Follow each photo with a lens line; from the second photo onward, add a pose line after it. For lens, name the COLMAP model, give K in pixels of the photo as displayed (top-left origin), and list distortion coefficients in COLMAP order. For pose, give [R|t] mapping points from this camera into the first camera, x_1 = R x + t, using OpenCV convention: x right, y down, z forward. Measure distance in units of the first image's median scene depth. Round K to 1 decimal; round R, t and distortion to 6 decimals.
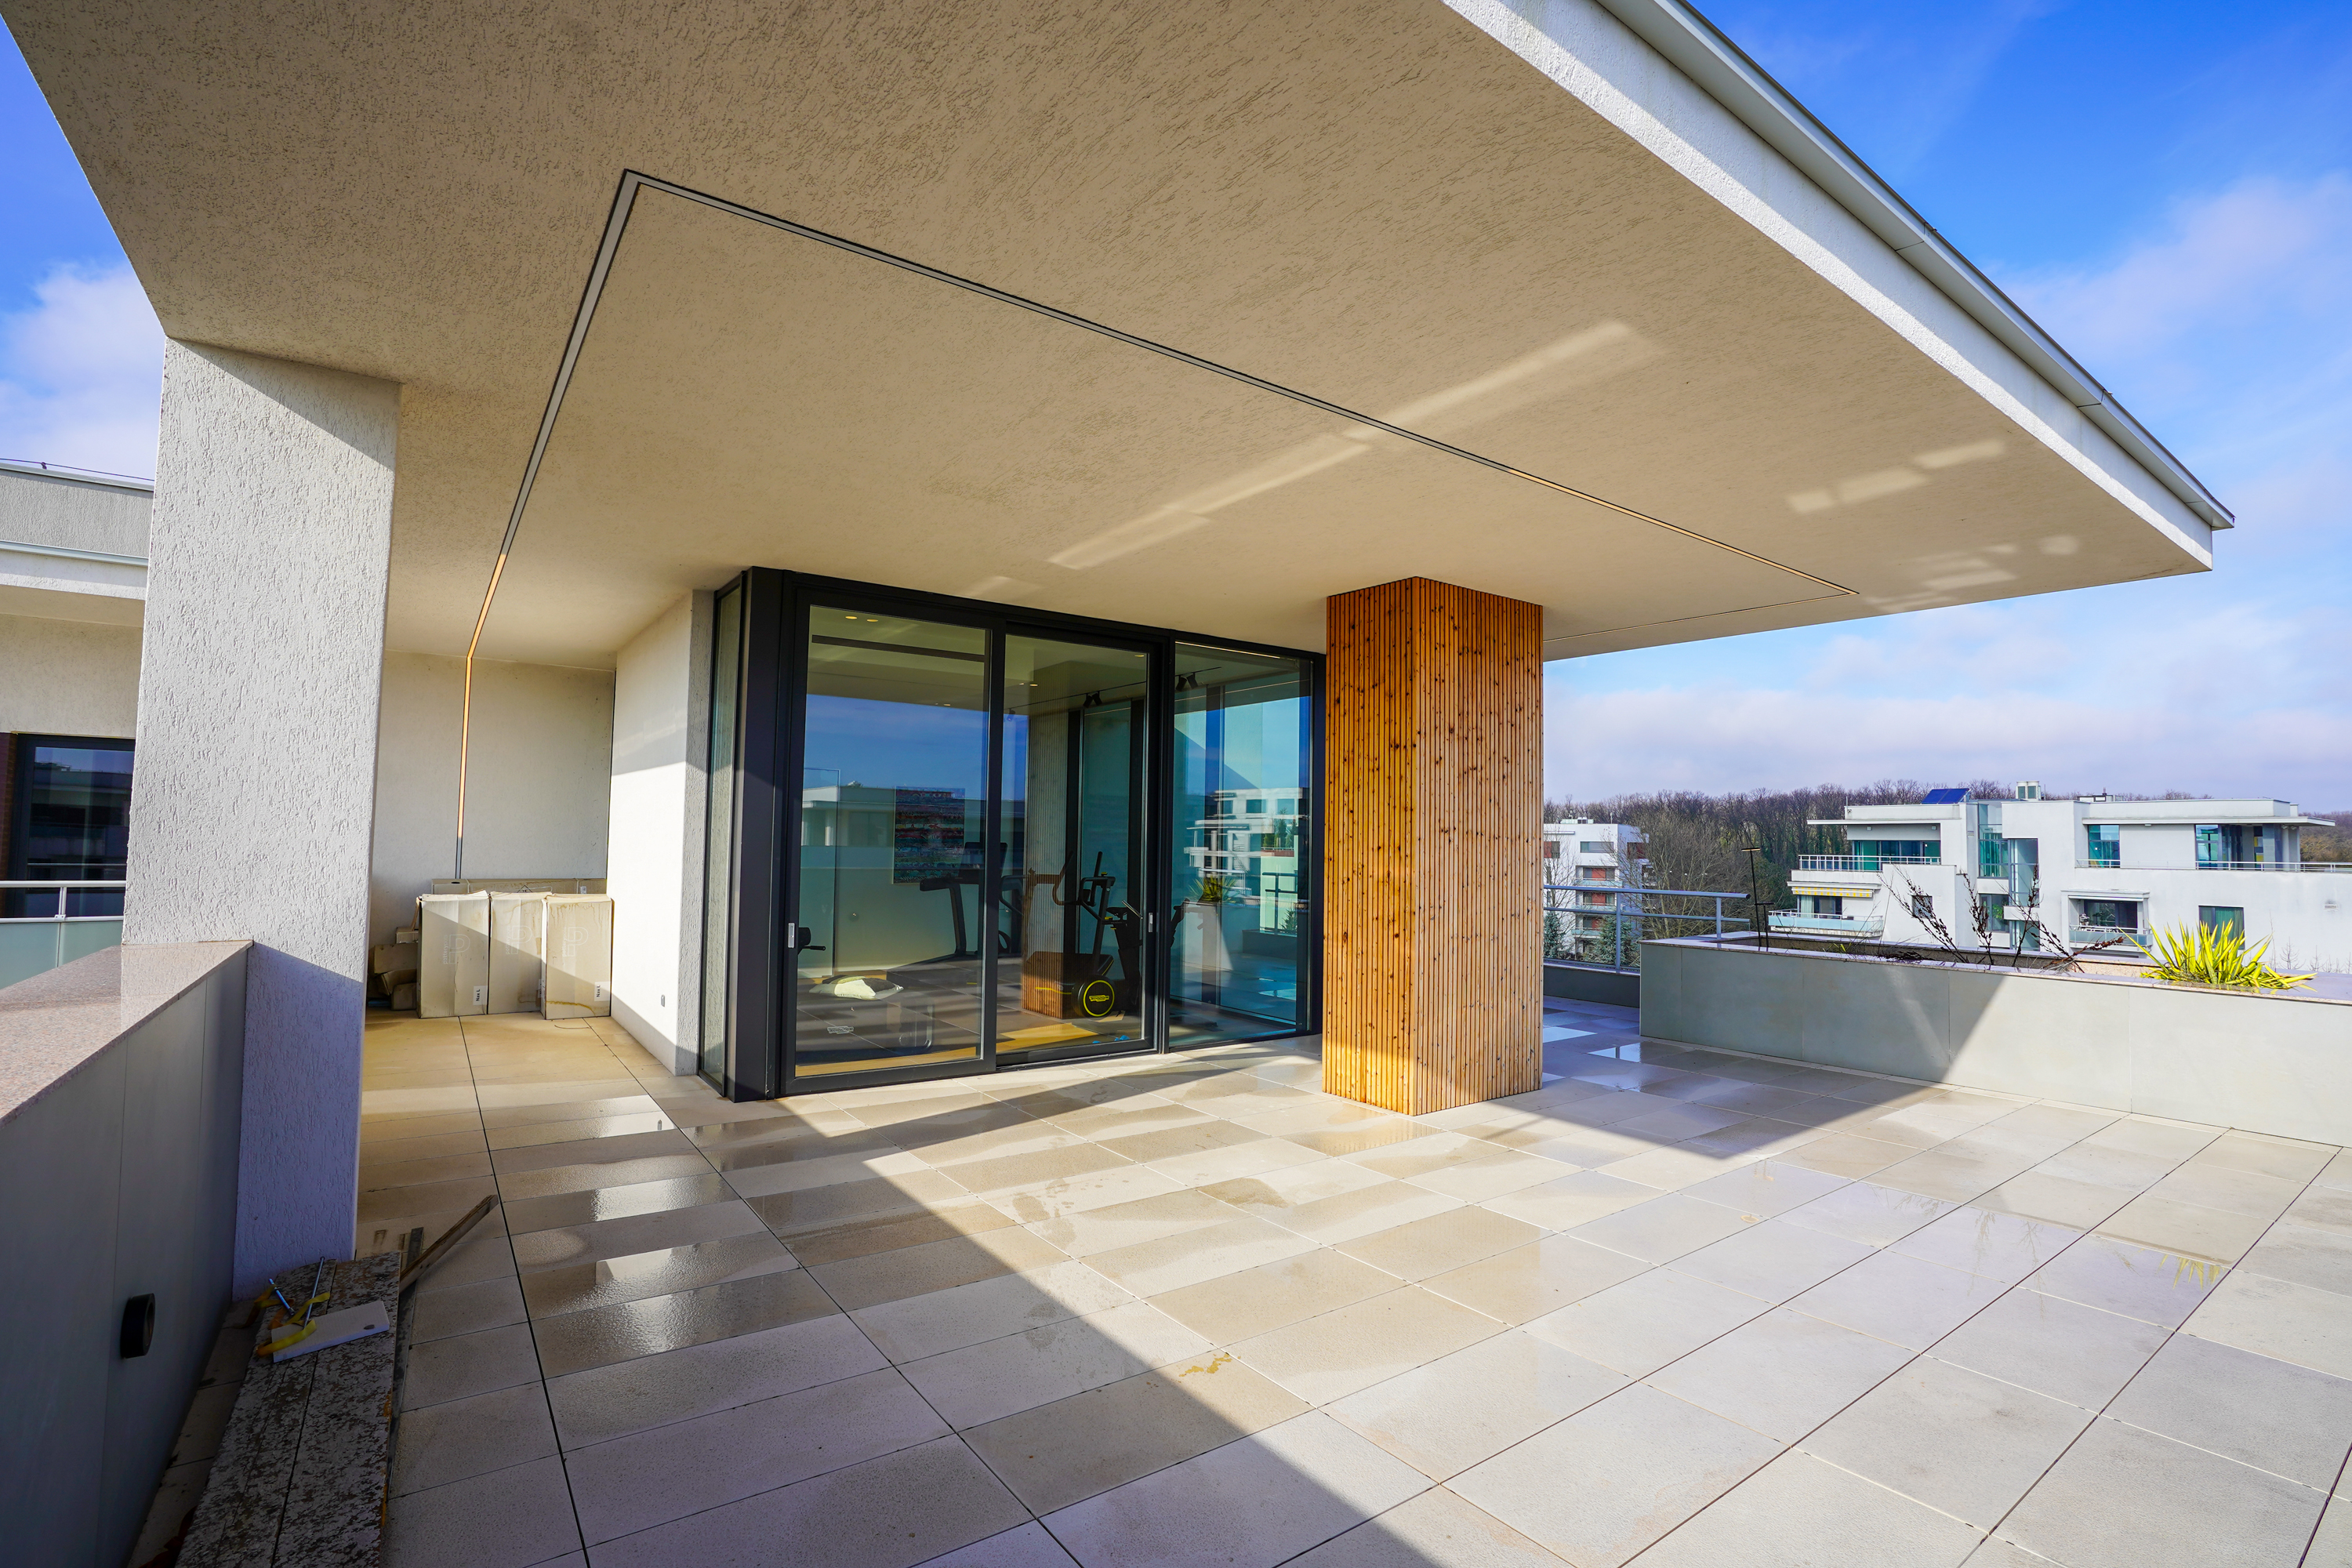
lens RADIAL K [[1082.5, 0, 1180.4], [0, 1082.5, 778.5], [0, 0, 1]] dist [-0.059754, 0.016455]
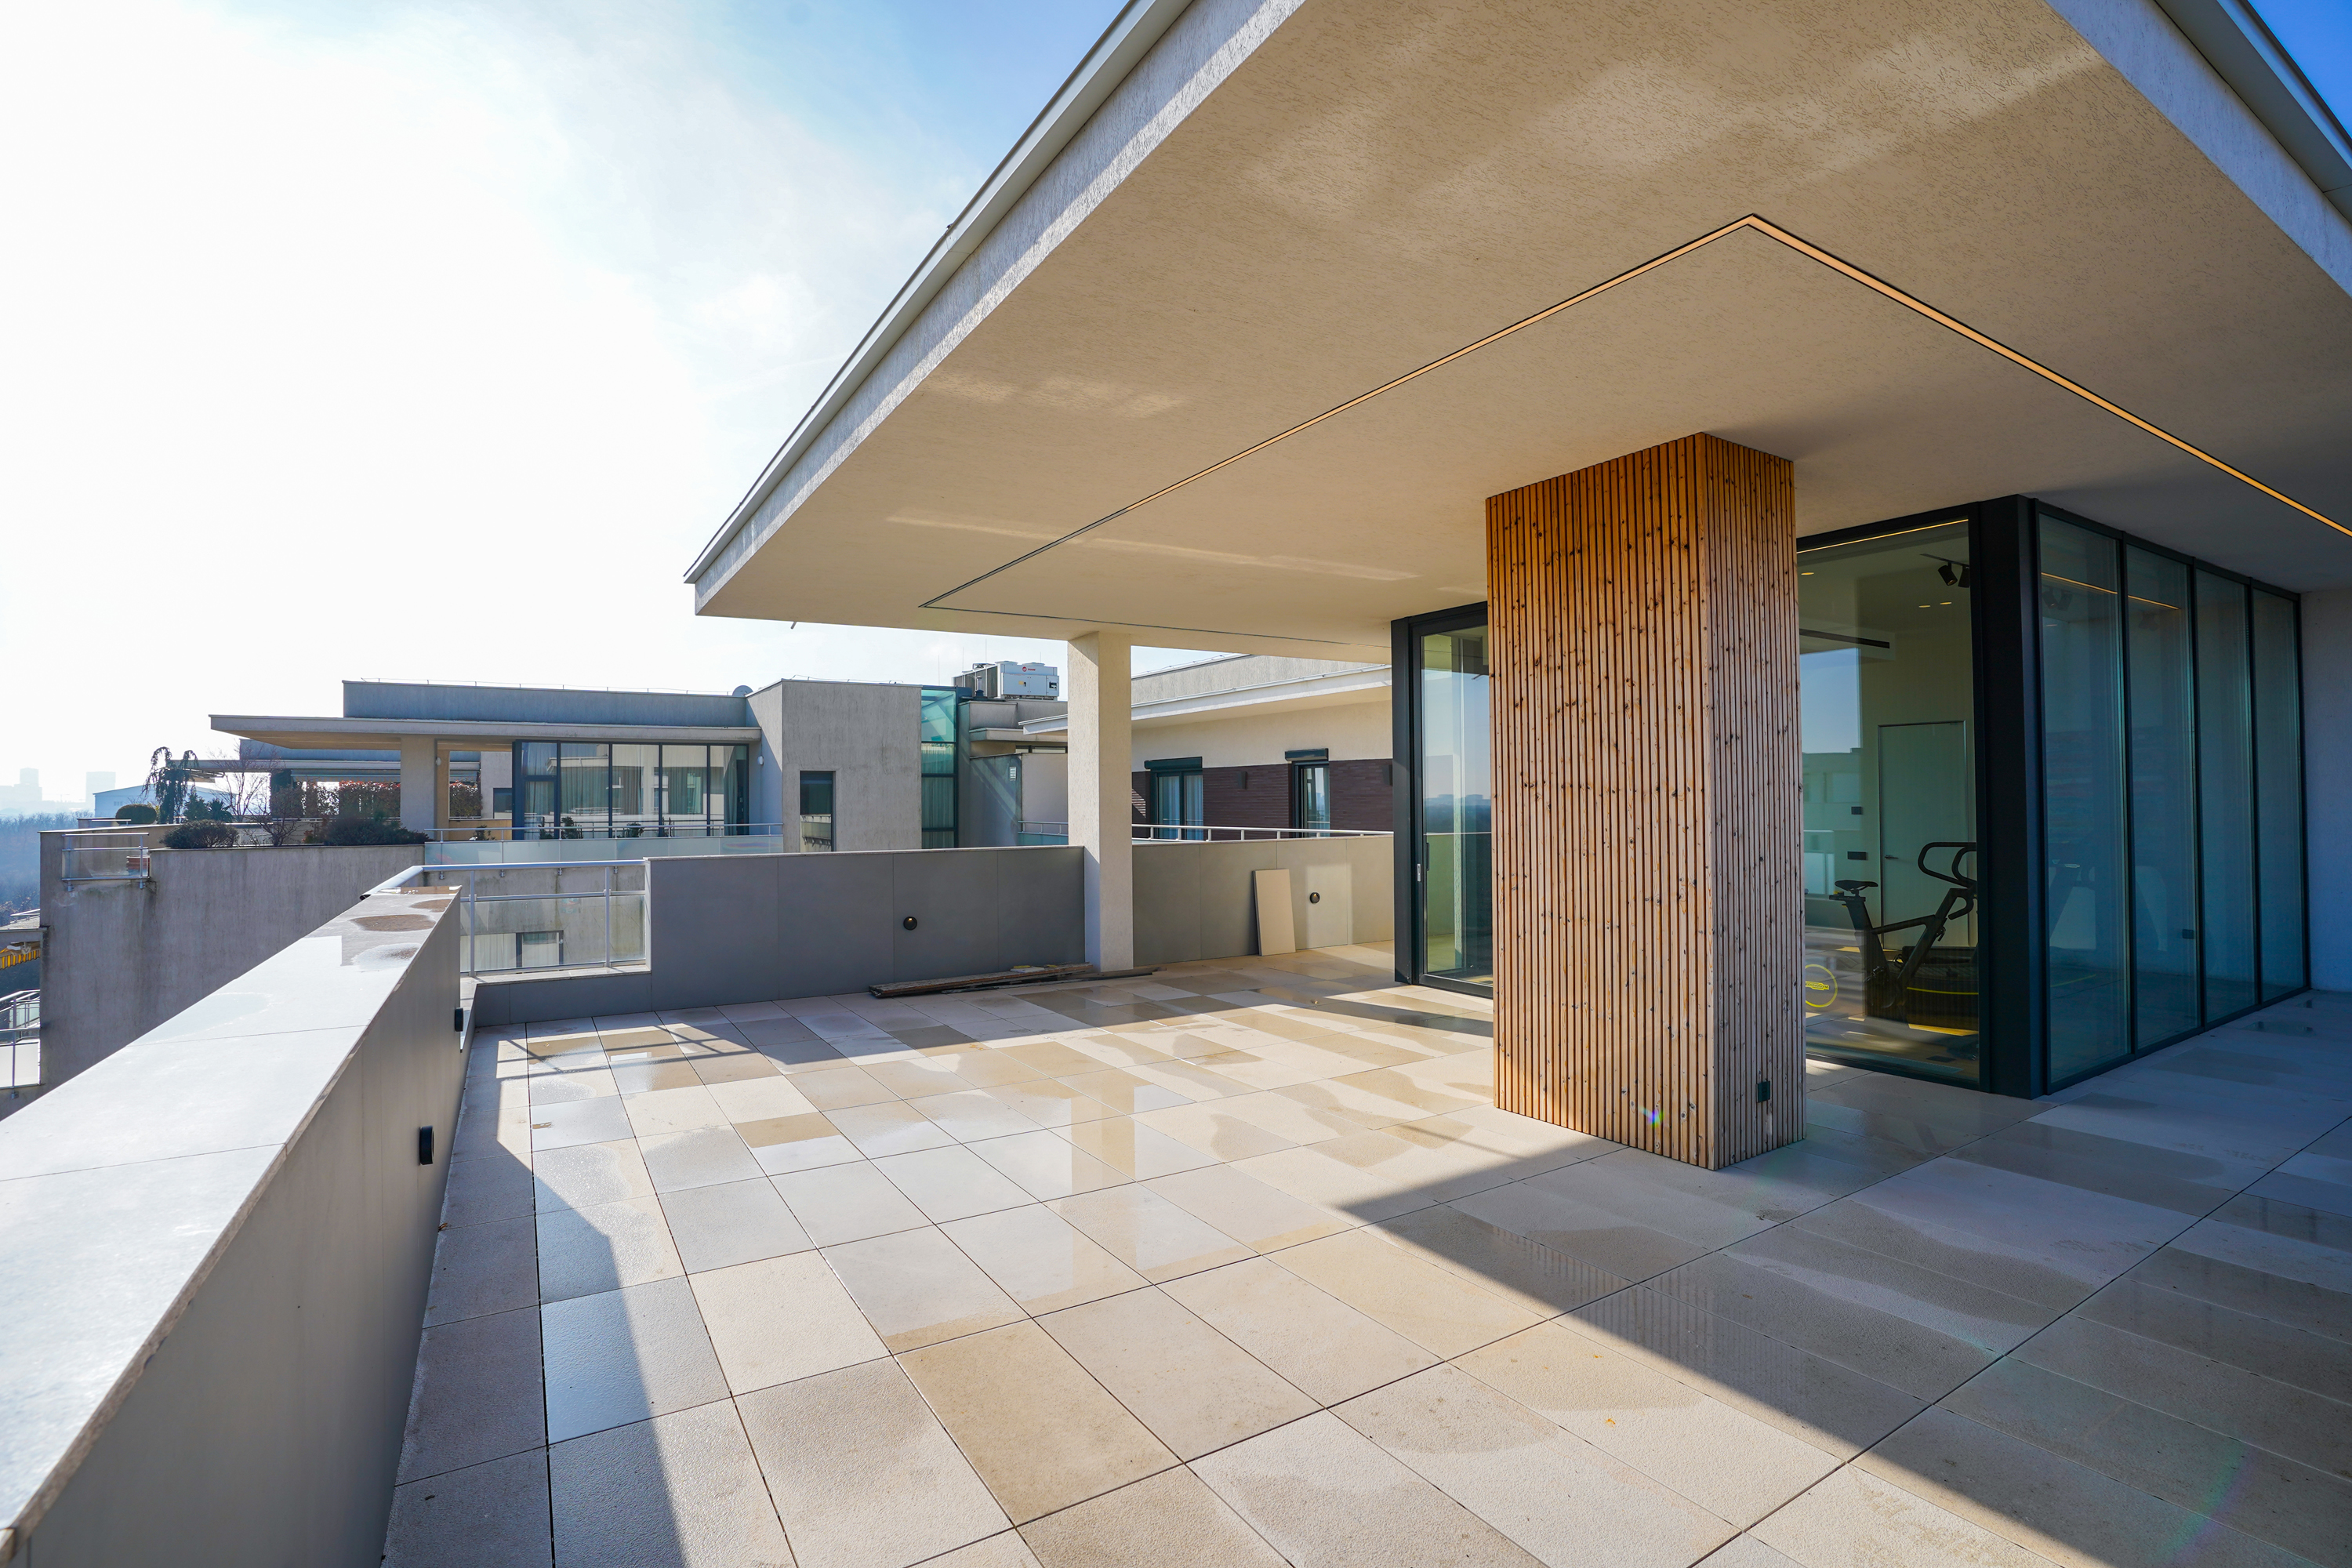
lens RADIAL K [[1082.5, 0, 1166.9], [0, 1082.5, 777.8], [0, 0, 1]] dist [-0.059754, 0.016455]
pose [[-0.075015, -0.036177, -0.996526, 1.057703], [0.063331, 0.997151, -0.040967, 0.056906], [0.995169, -0.066184, -0.072510, 0.756434]]
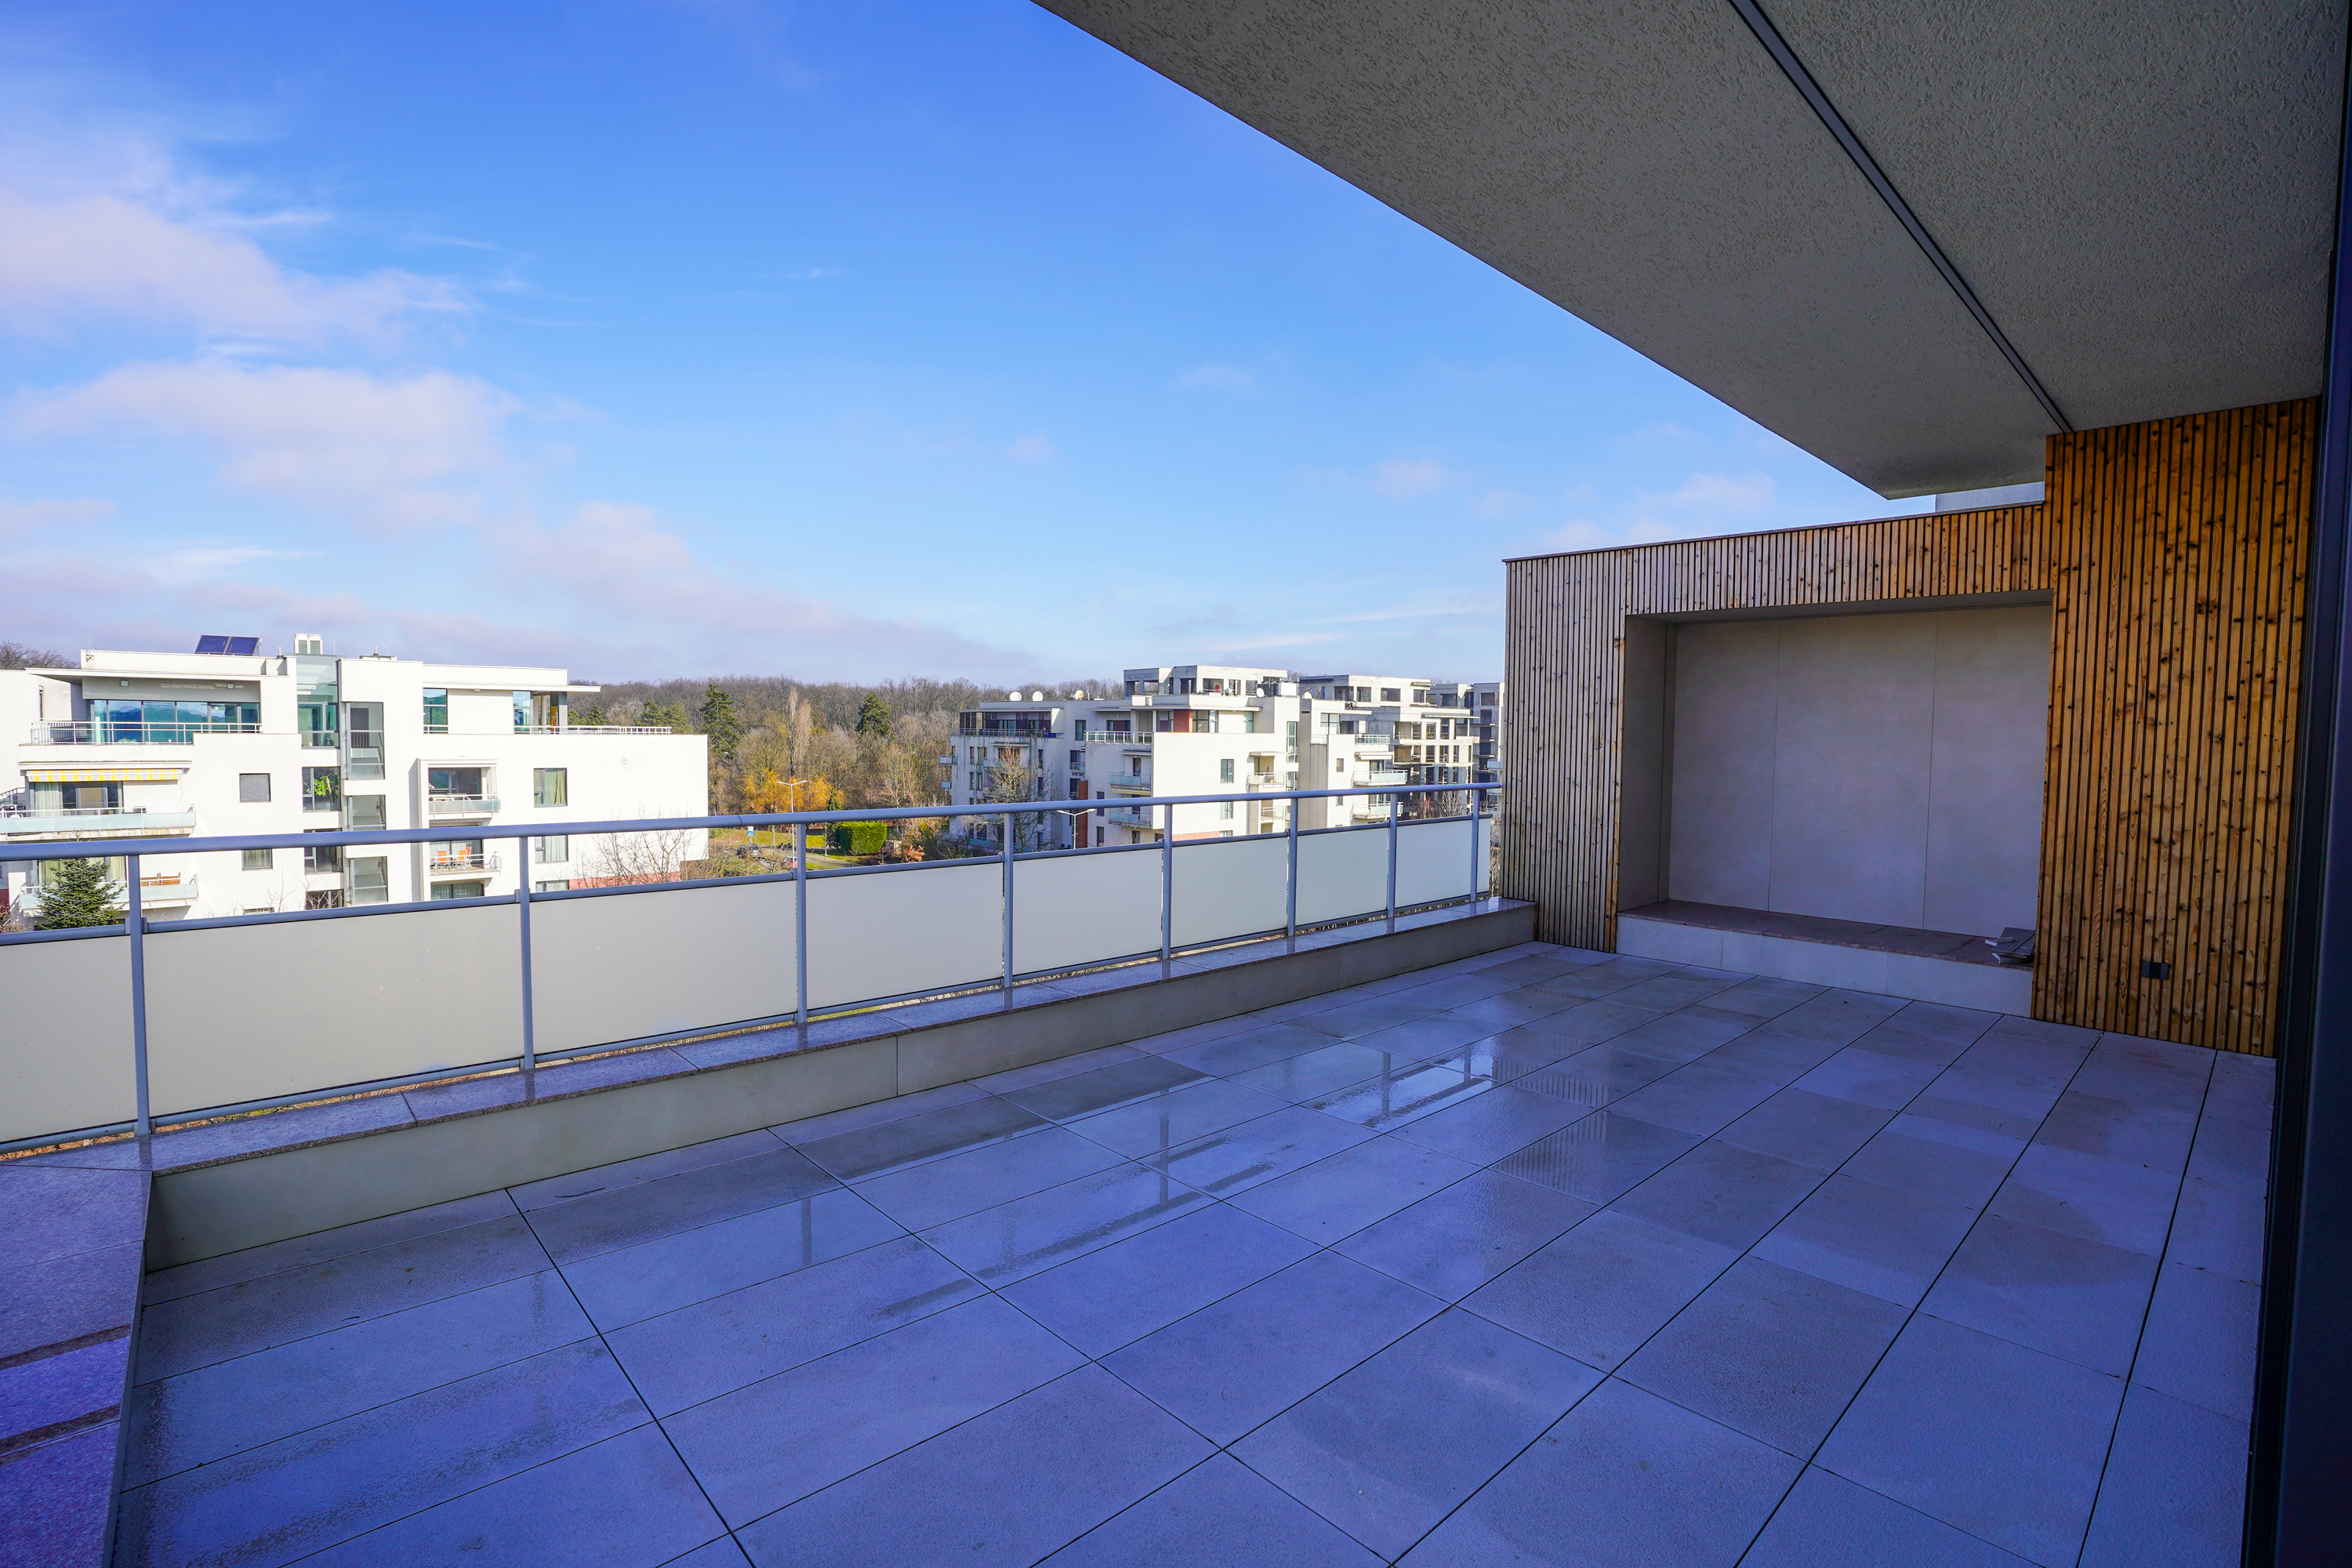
lens RADIAL K [[1082.5, 0, 1175.8], [0, 1082.5, 784.7], [0, 0, 1]] dist [-0.059754, 0.016455]
pose [[-0.114878, -0.069224, 0.990965, -1.230957], [-0.072805, 0.995473, 0.061099, 0.205349], [-0.990708, -0.065128, -0.119398, 3.755208]]
